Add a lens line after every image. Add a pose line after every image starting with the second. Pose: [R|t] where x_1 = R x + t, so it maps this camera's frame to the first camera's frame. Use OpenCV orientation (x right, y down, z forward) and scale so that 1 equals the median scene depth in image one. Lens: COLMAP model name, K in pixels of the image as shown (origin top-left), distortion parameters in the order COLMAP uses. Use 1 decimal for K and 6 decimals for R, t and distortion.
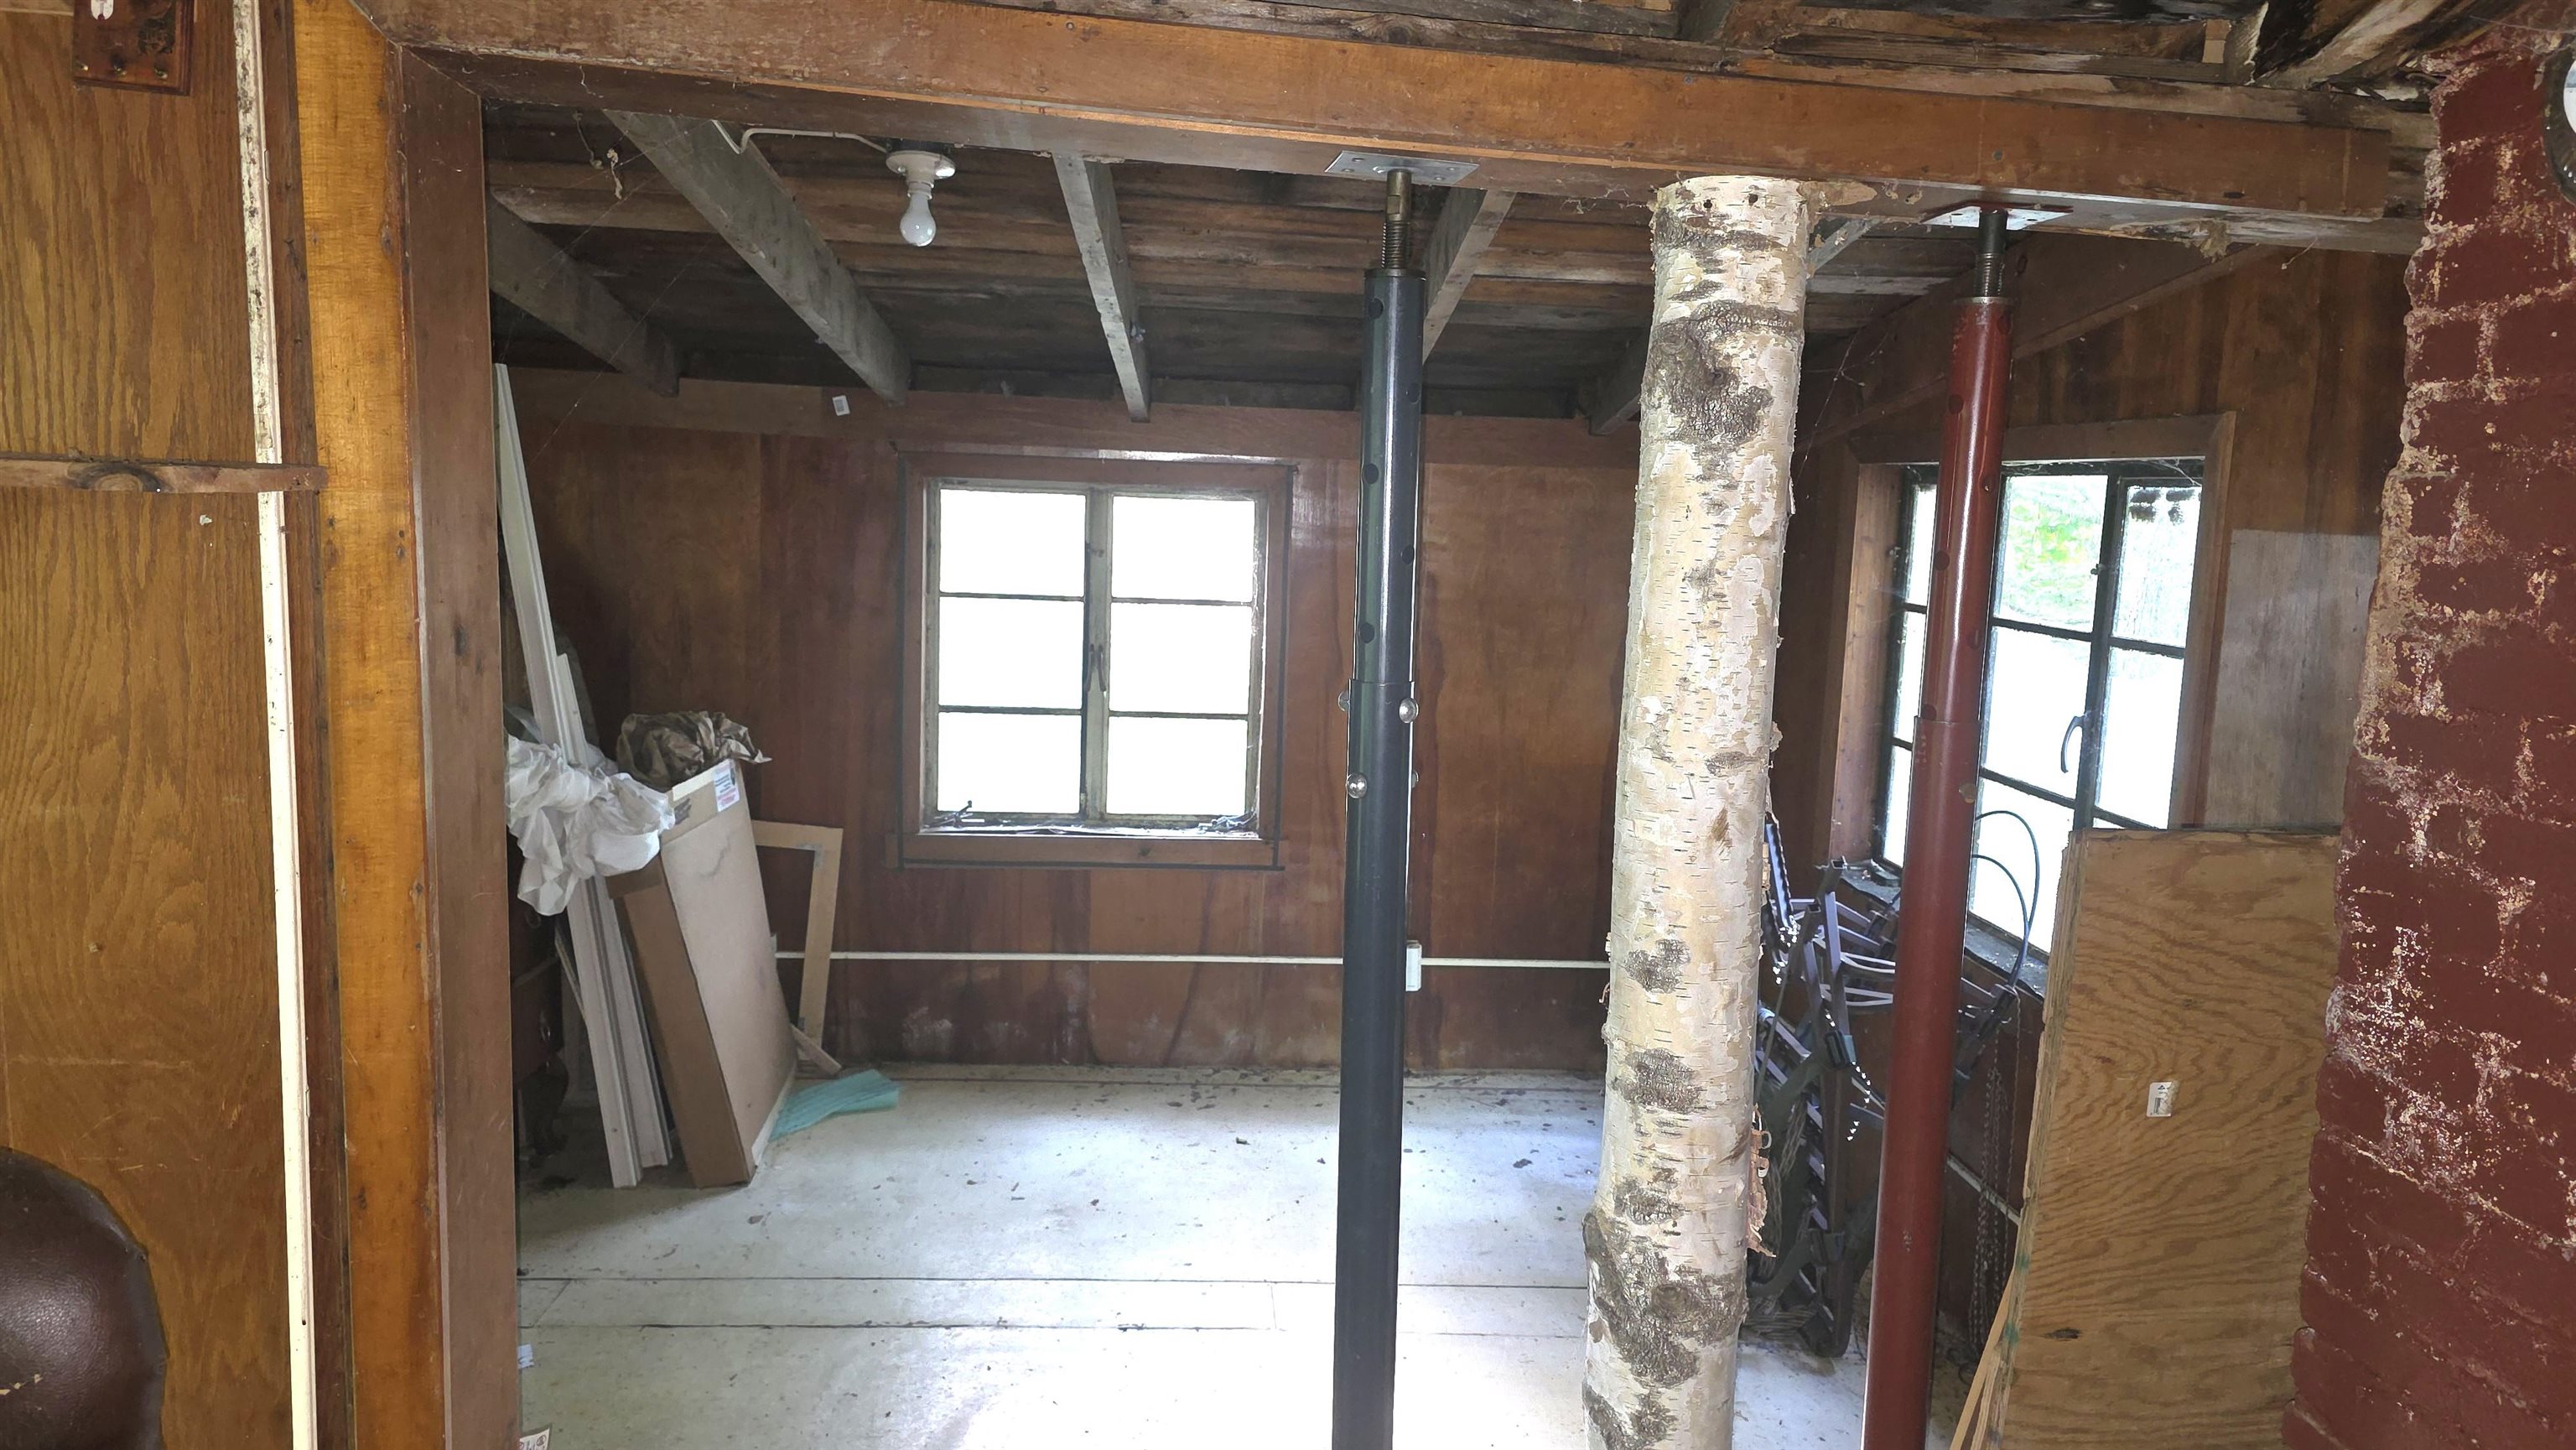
lens RADIAL K [[1721.1, 0, 1289.6], [0, 1721.1, 711.9], [0, 0, 1]] dist [0.030911, -0.018944]
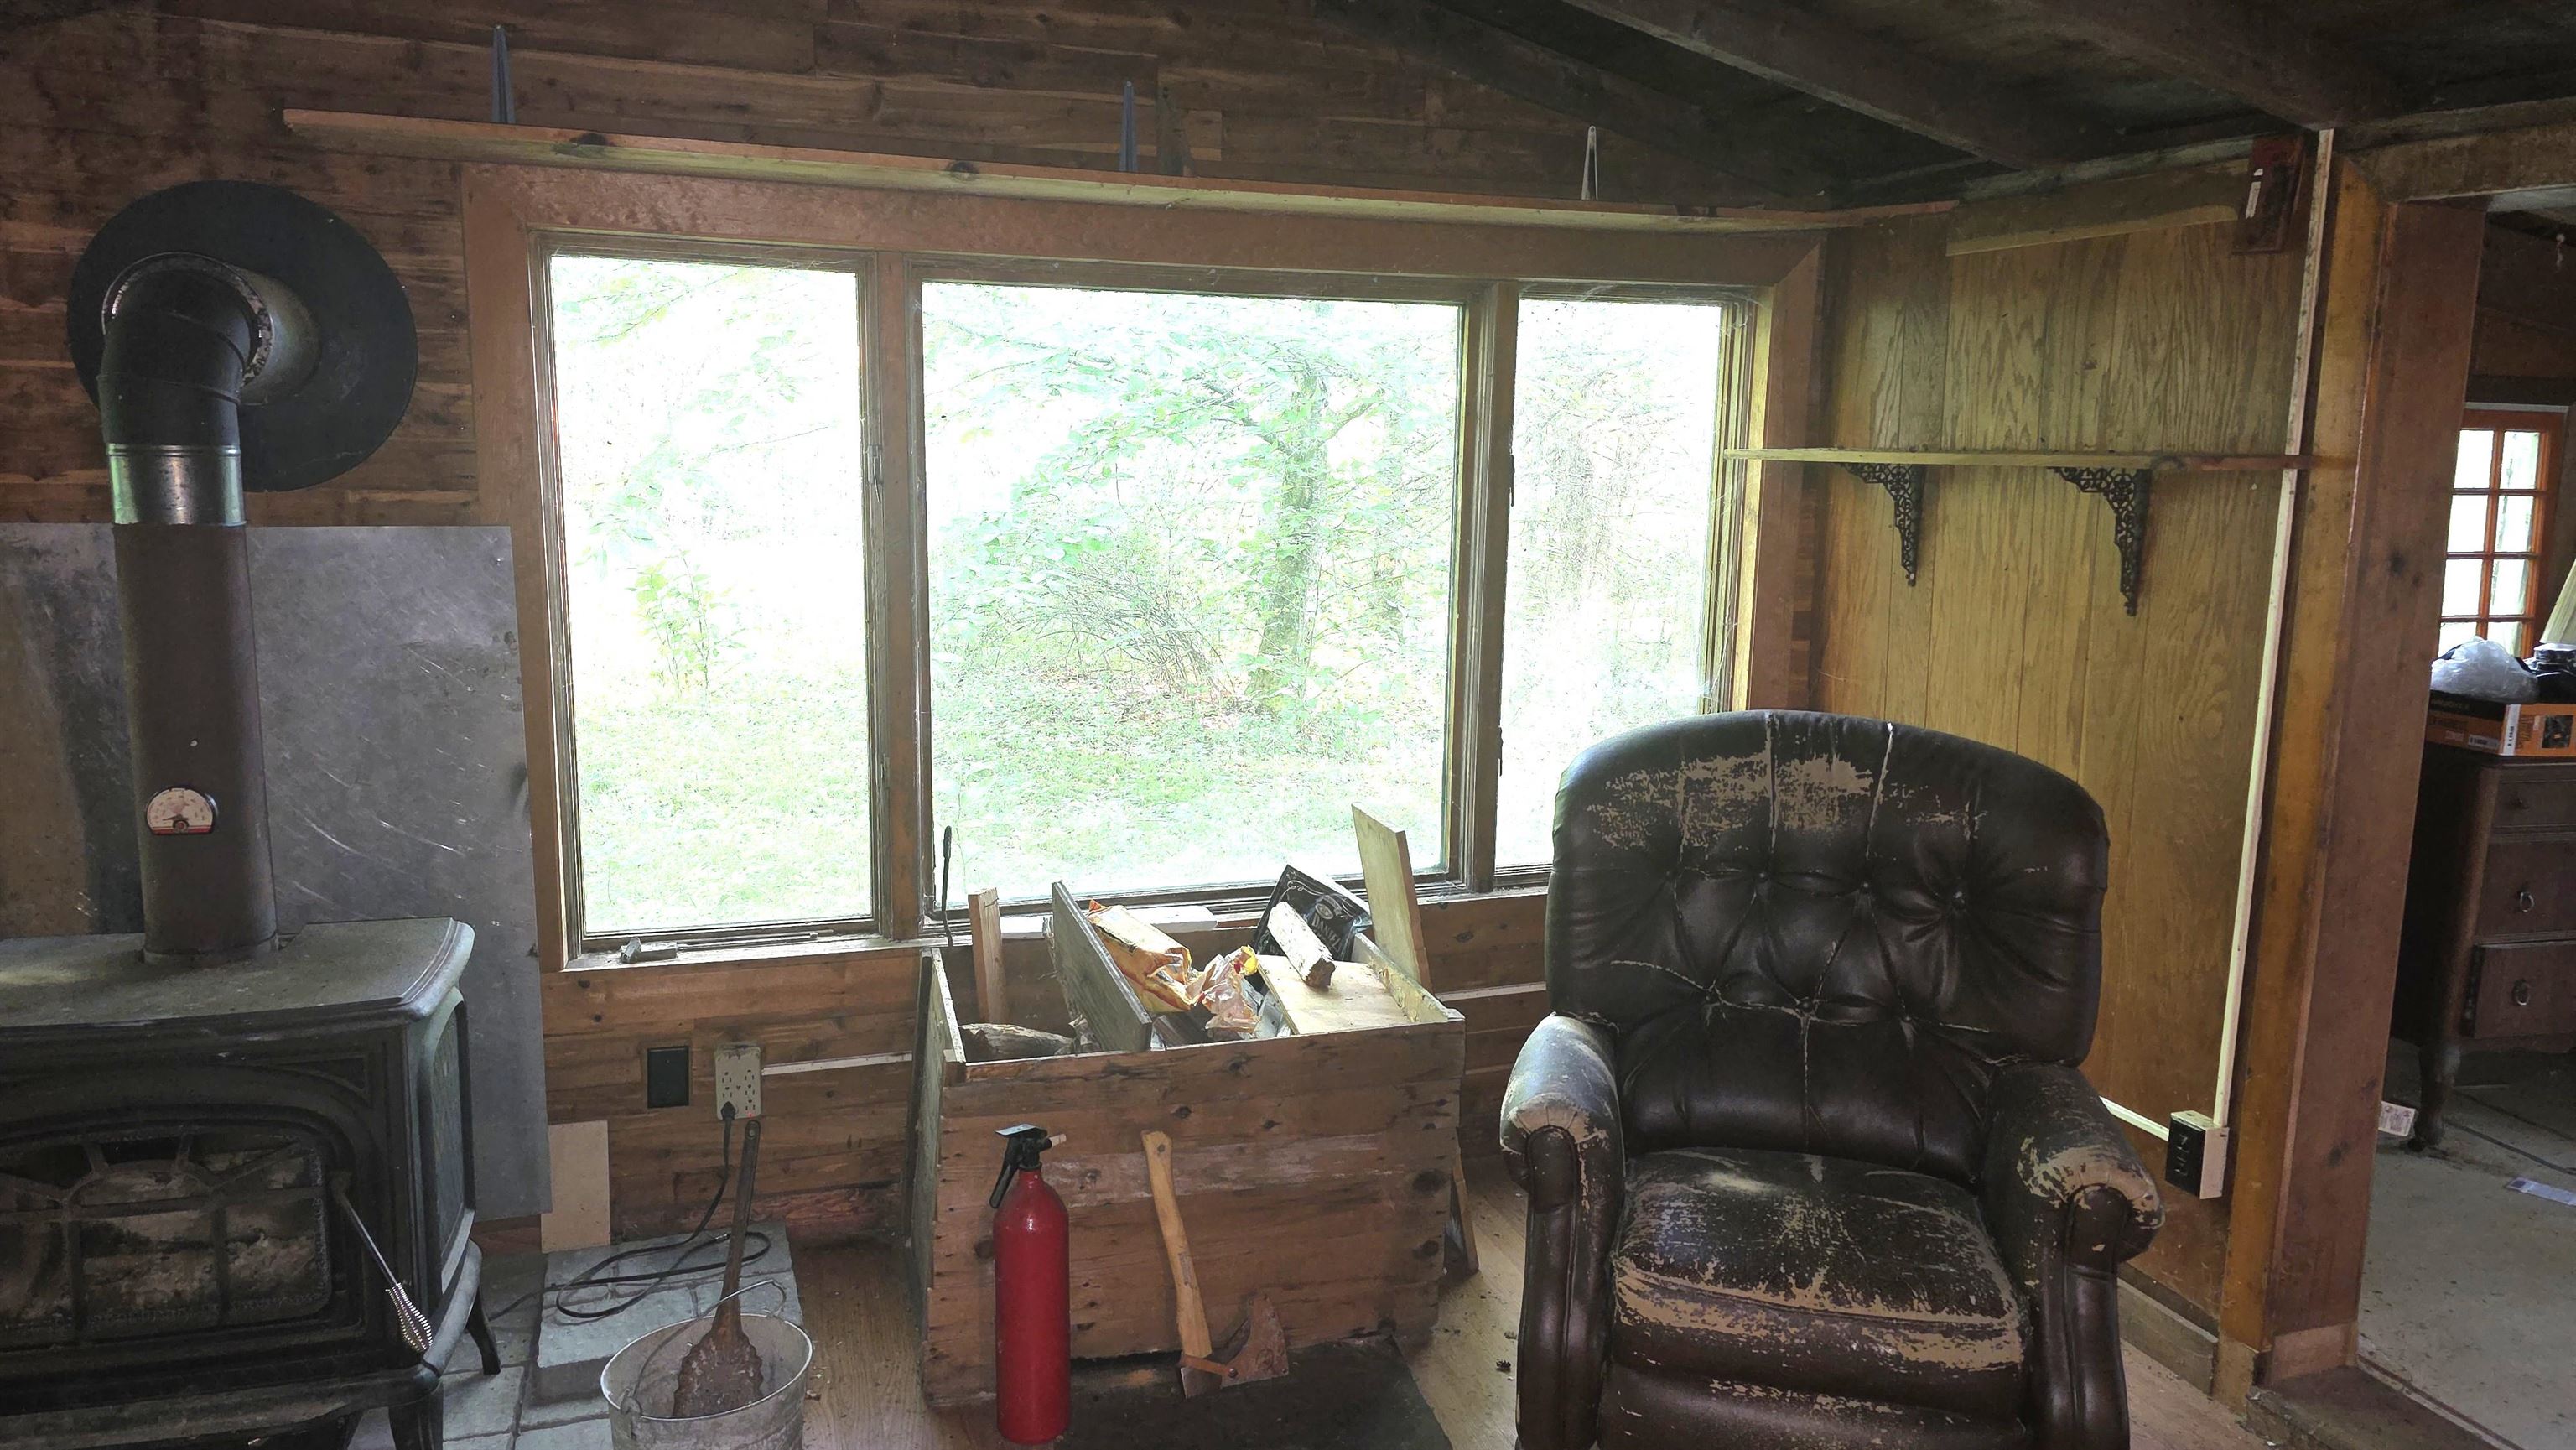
lens RADIAL K [[1721.1, 0, 1282.1], [0, 1721.1, 730.4], [0, 0, 1]] dist [0.030911, -0.018944]
pose [[0.235294, 0.126986, -0.963593, 0.827039], [-0.124644, 0.987184, 0.099659, 0.077608], [0.963899, 0.096657, 0.248106, -0.364574]]
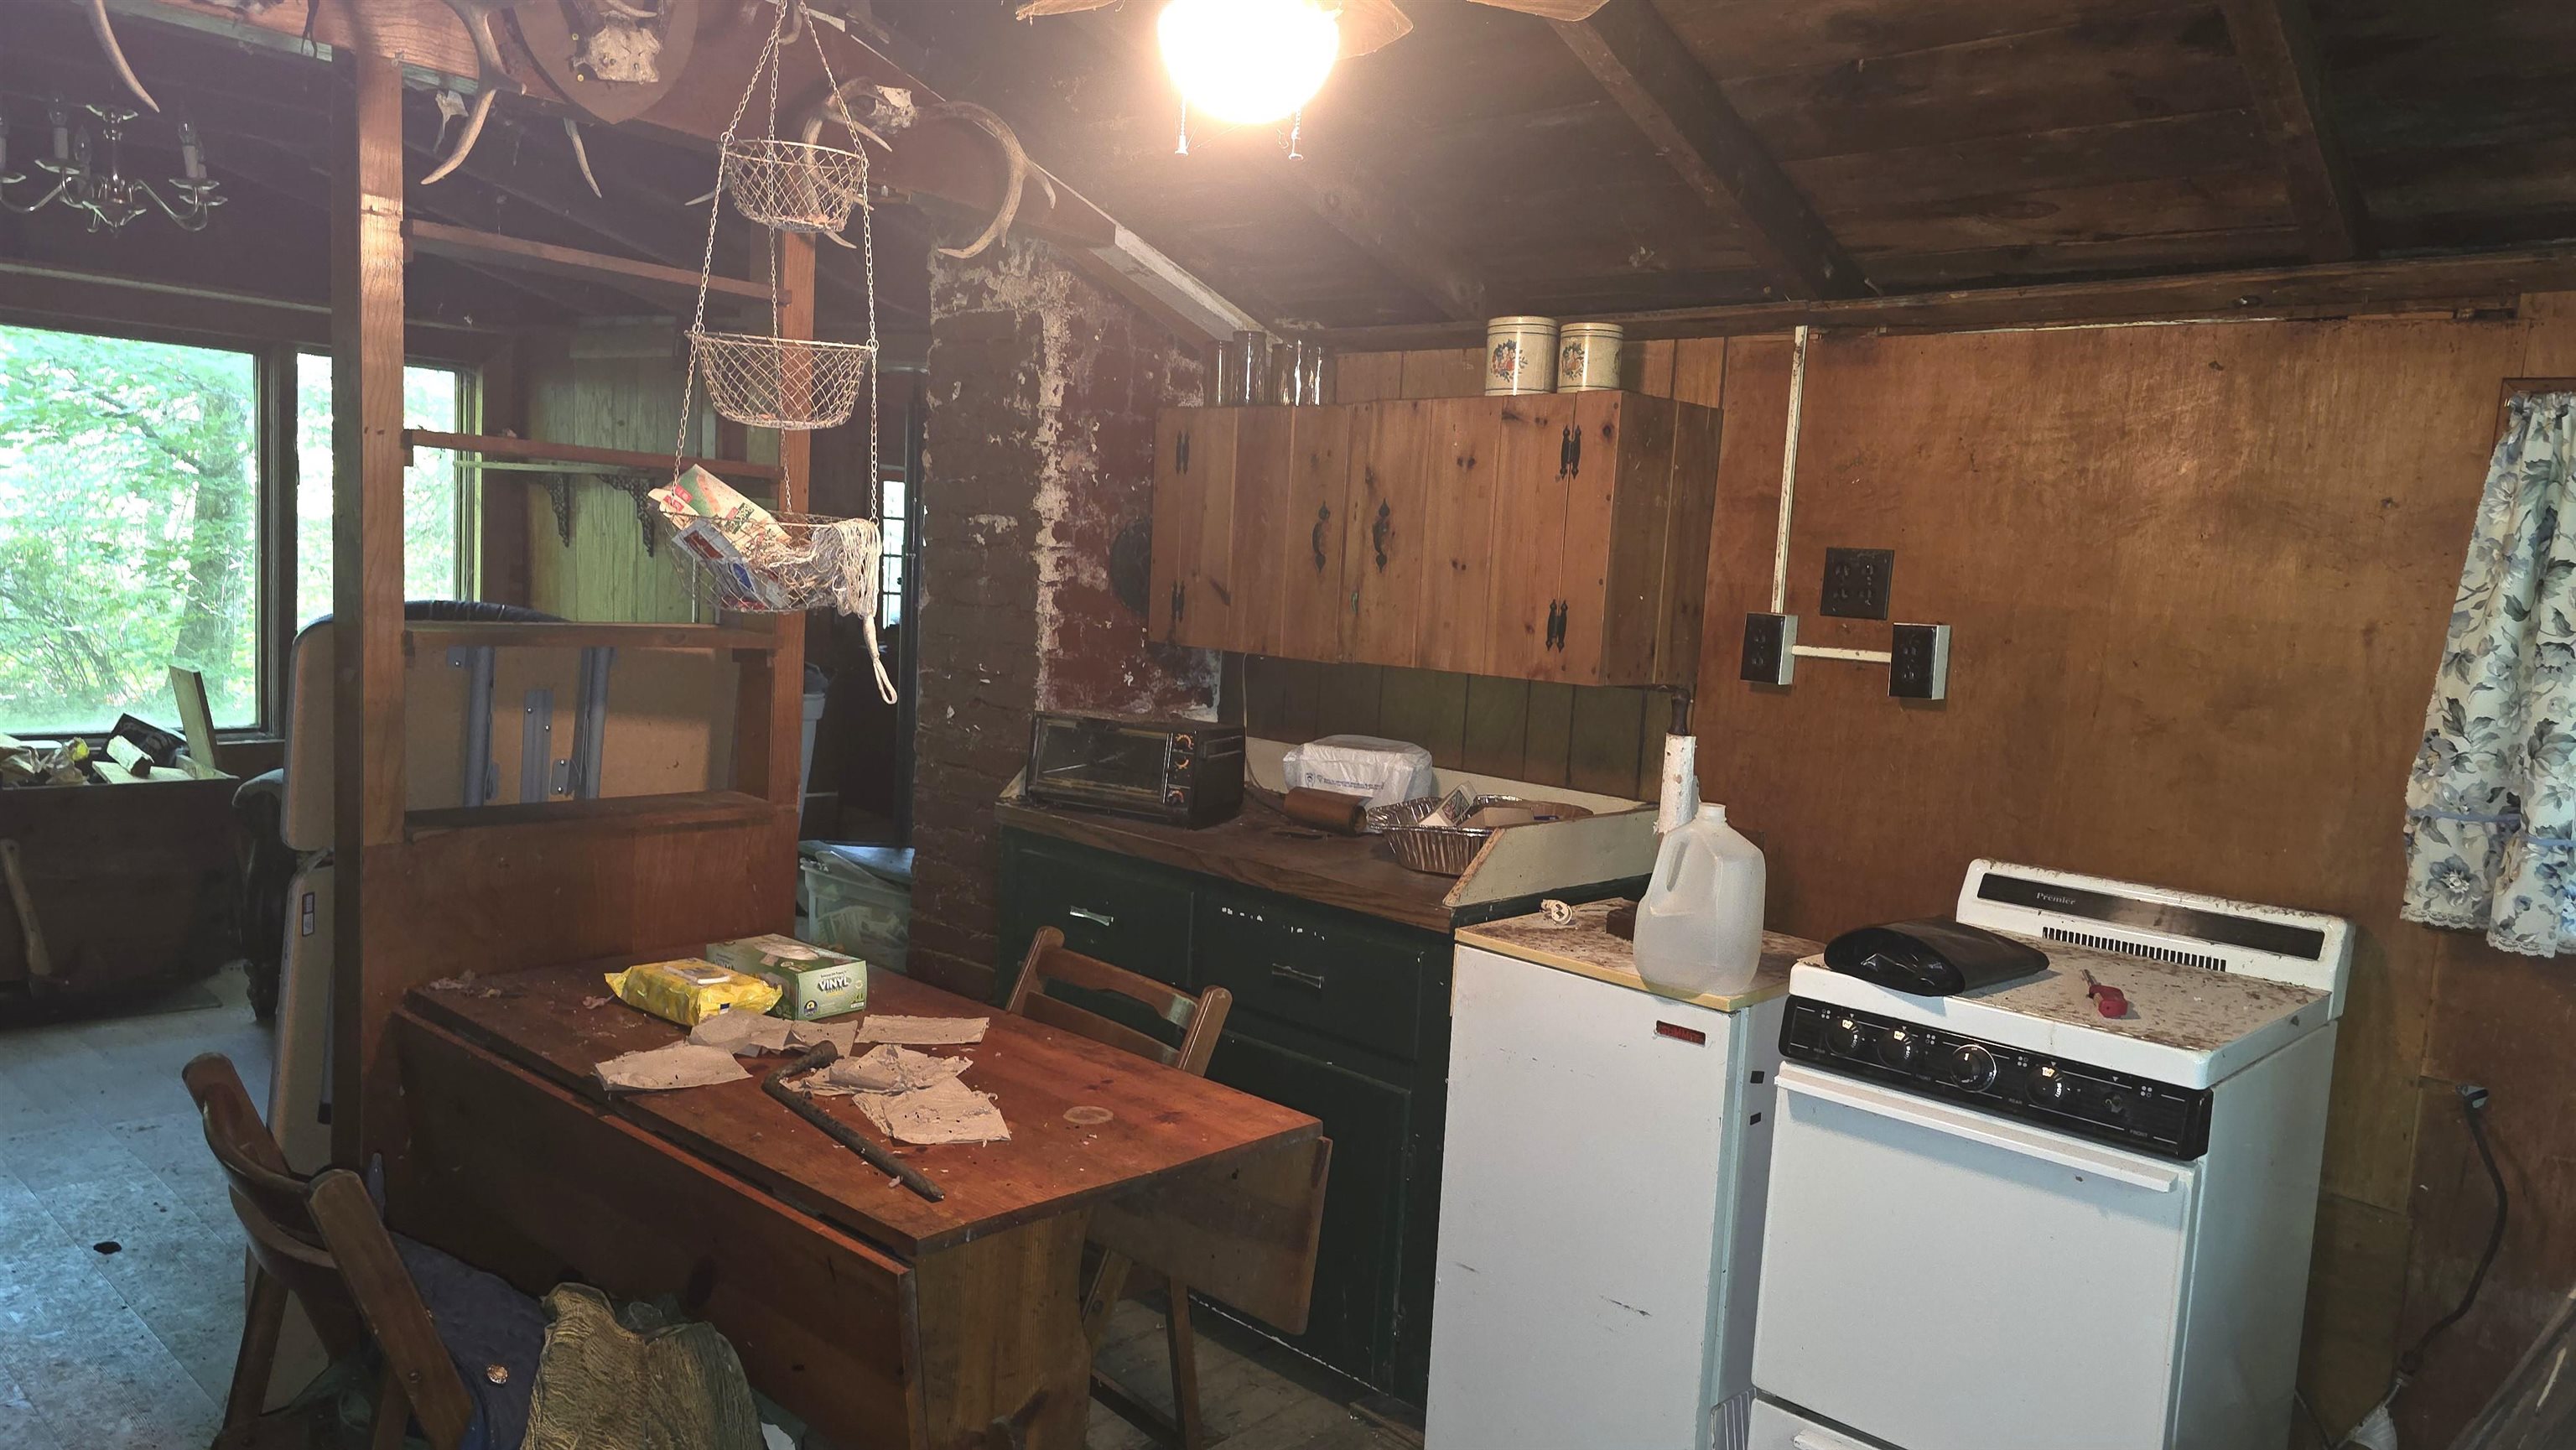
lens RADIAL K [[1721.1, 0, 1296.1], [0, 1721.1, 737.9], [0, 0, 1]] dist [0.030911, -0.018944]
pose [[0.699371, 0.087887, -0.709335, 2.630207], [-0.126213, 0.992002, -0.001530, 0.229244], [0.703527, 0.090597, 0.704870, -0.554914]]
